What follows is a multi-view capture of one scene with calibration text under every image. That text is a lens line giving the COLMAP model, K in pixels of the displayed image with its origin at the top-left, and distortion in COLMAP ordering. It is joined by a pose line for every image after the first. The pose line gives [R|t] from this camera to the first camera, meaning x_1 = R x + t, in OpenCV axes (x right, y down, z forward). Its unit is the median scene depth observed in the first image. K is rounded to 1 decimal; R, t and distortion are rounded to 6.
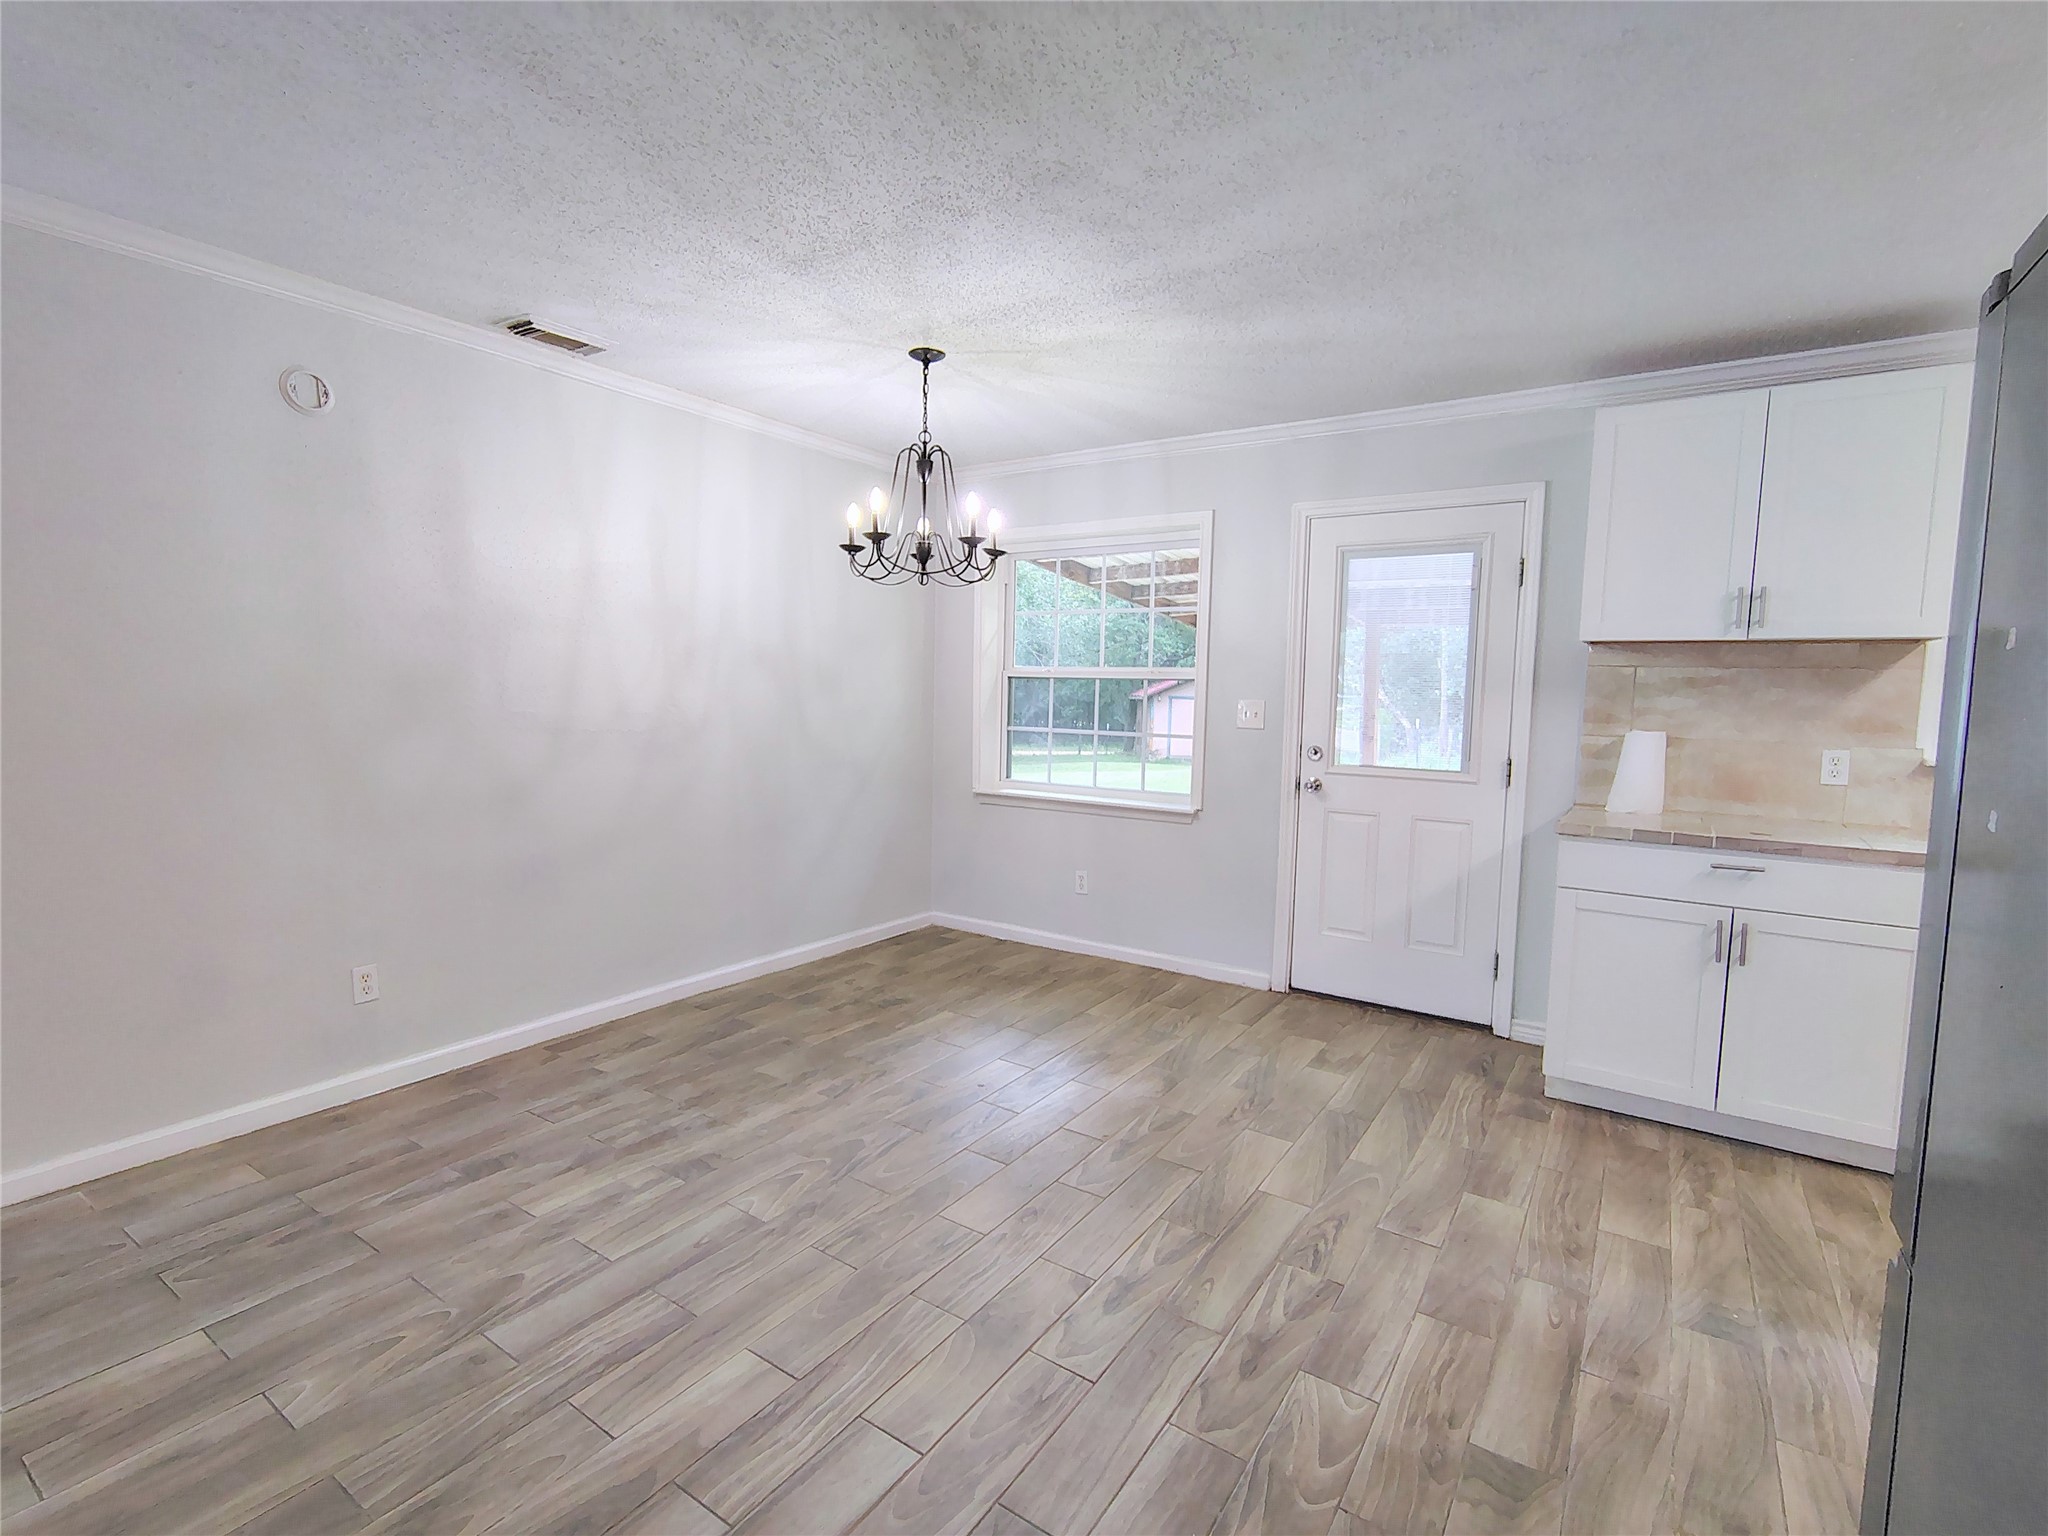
lens RADIAL K [[956.6, 0, 1028.1], [0, 956.6, 771.5], [0, 0, 1]] dist [-0.008226, 0.004962]
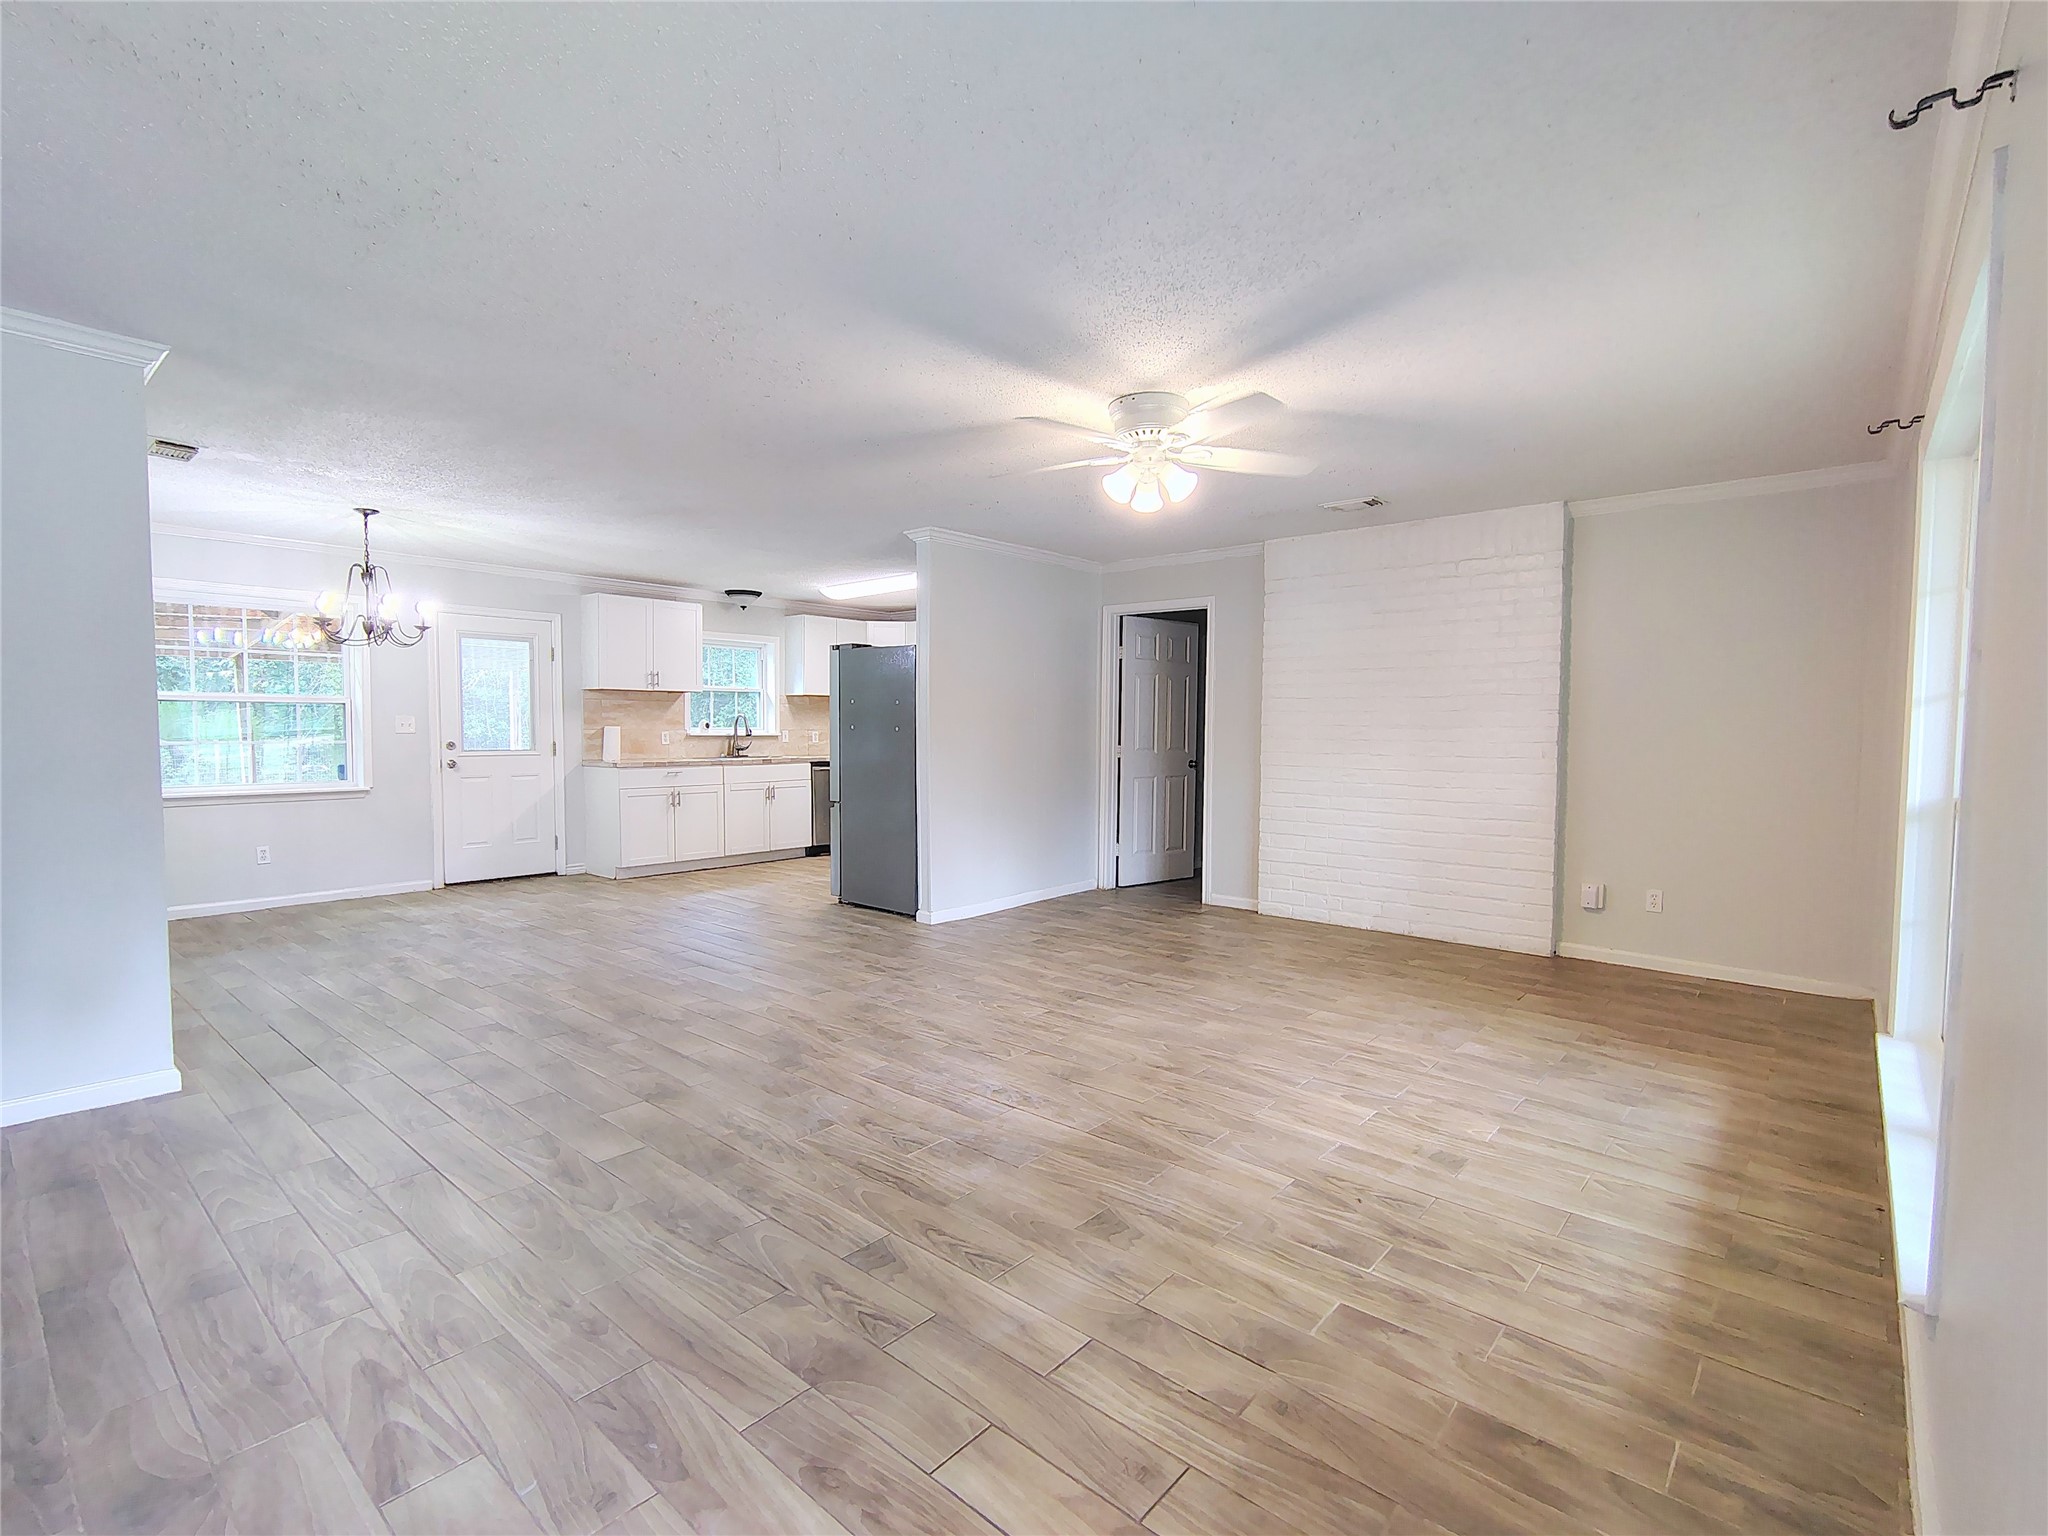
lens RADIAL K [[956.6, 0, 1019.3], [0, 956.6, 769.9], [0, 0, 1]] dist [-0.008226, 0.004962]
pose [[0.122122, -0.064037, 0.990447, -1.631060], [0.085049, 0.994921, 0.053839, 0.024399], [-0.988864, 0.077661, 0.126948, -0.308515]]
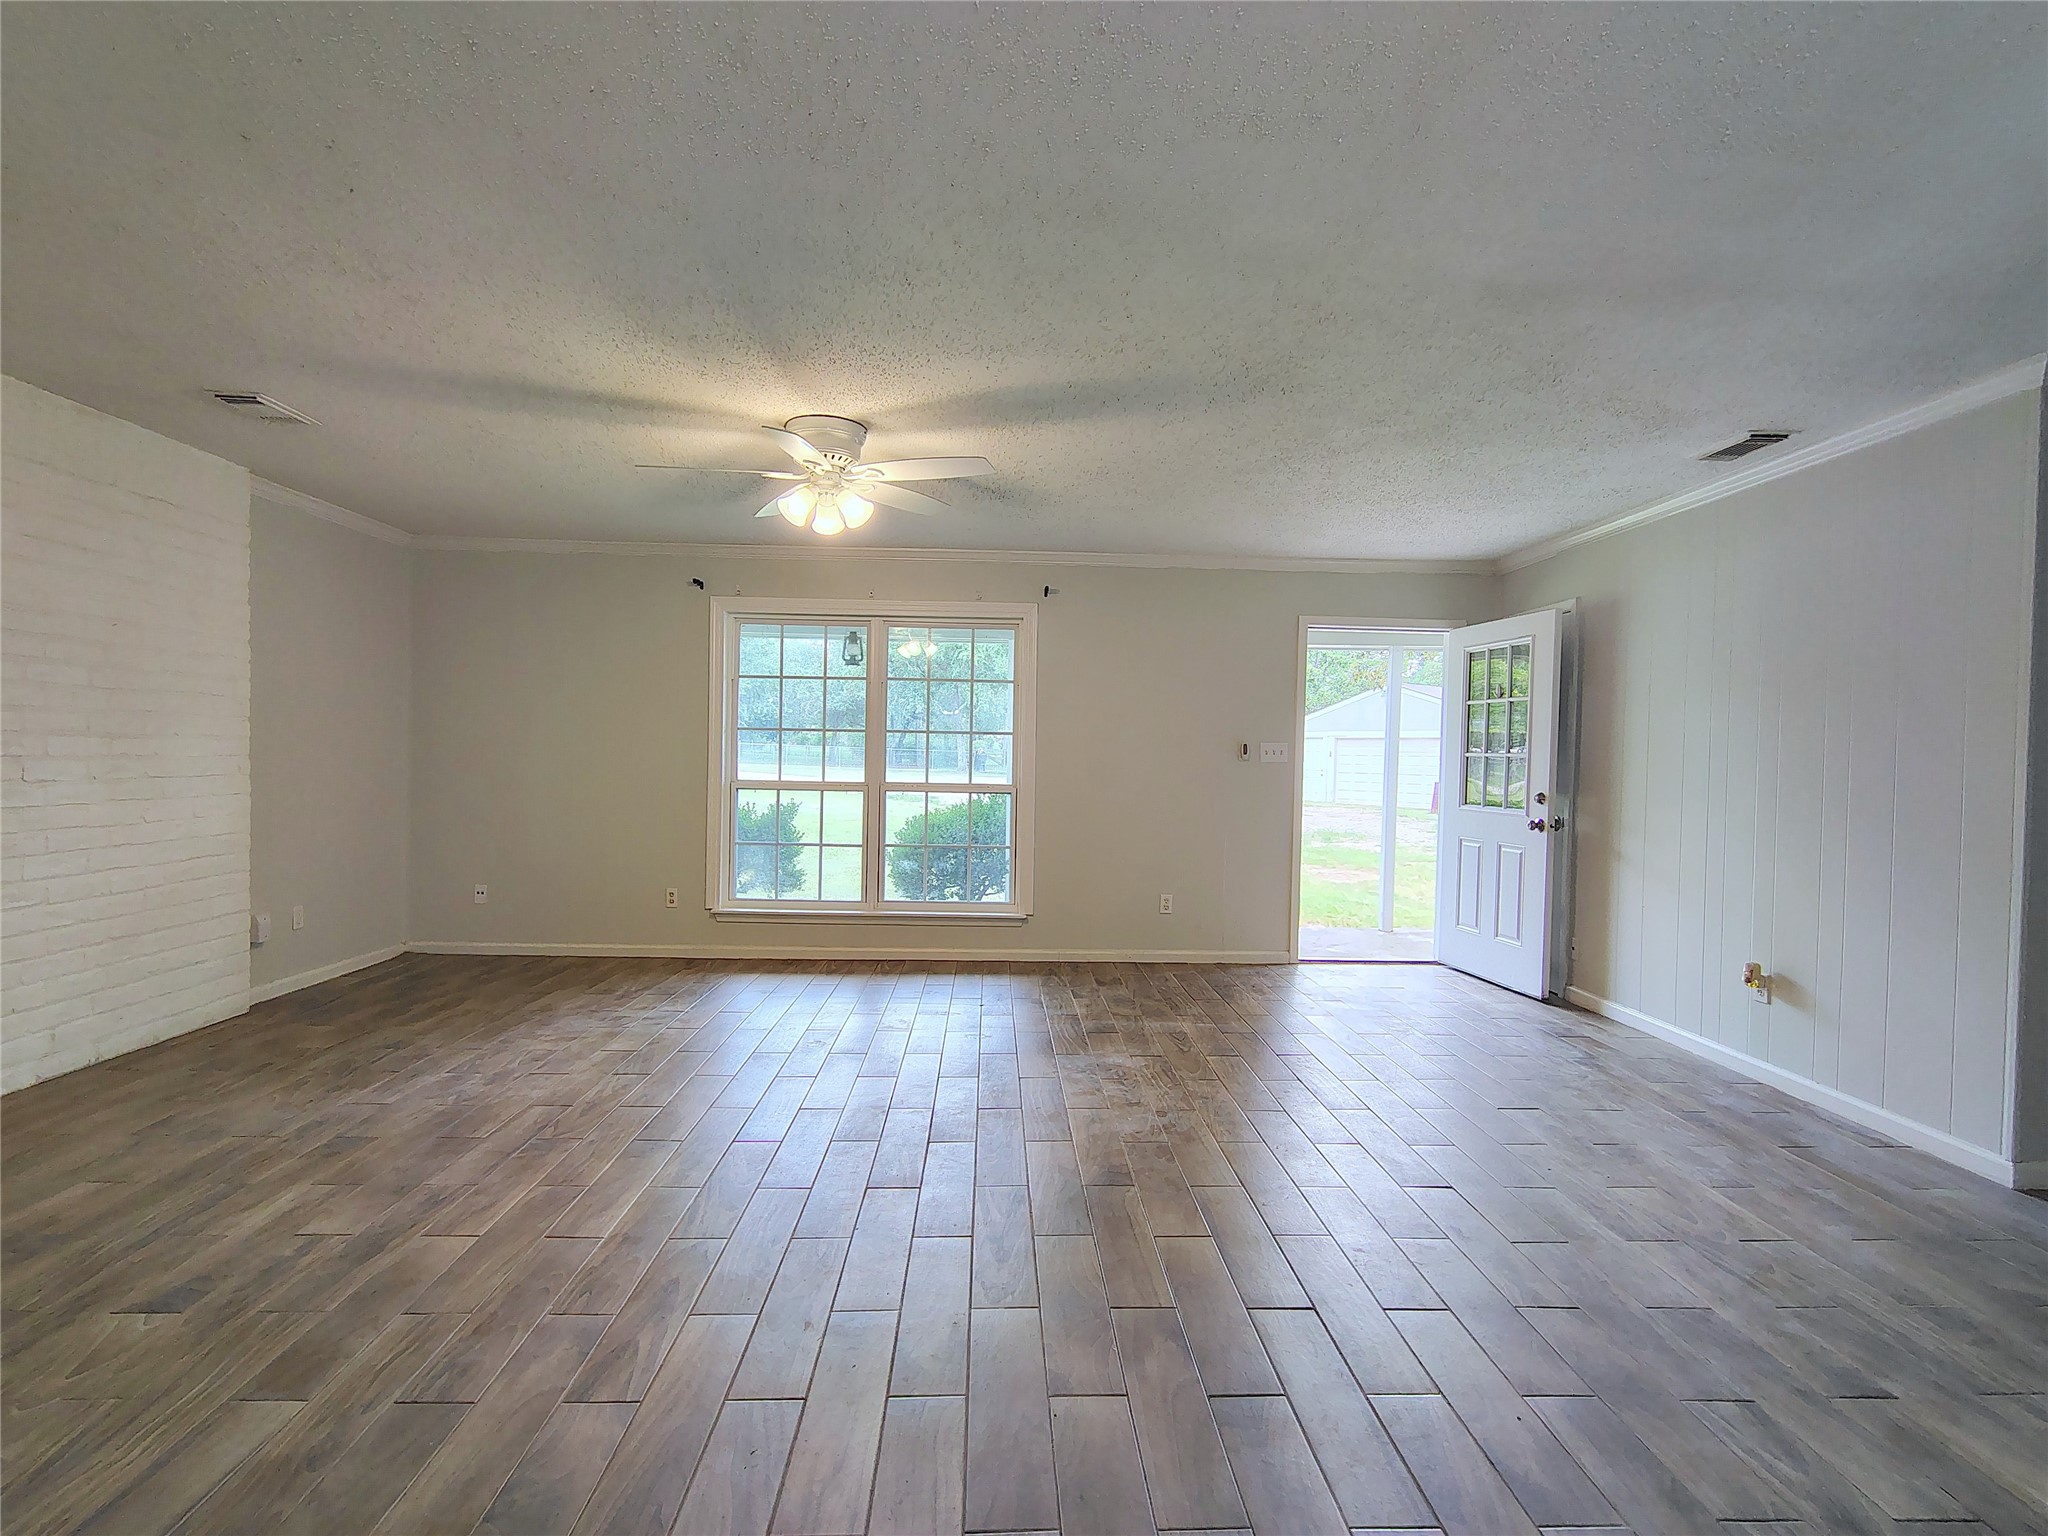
lens RADIAL K [[956.6, 0, 1023.8], [0, 956.6, 772.1], [0, 0, 1]] dist [-0.008226, 0.004962]
pose [[-0.808341, -0.024280, -0.588214, -0.067277], [-0.087351, 0.993036, 0.079050, -0.035907], [0.582199, 0.115281, -0.804832, 0.696412]]
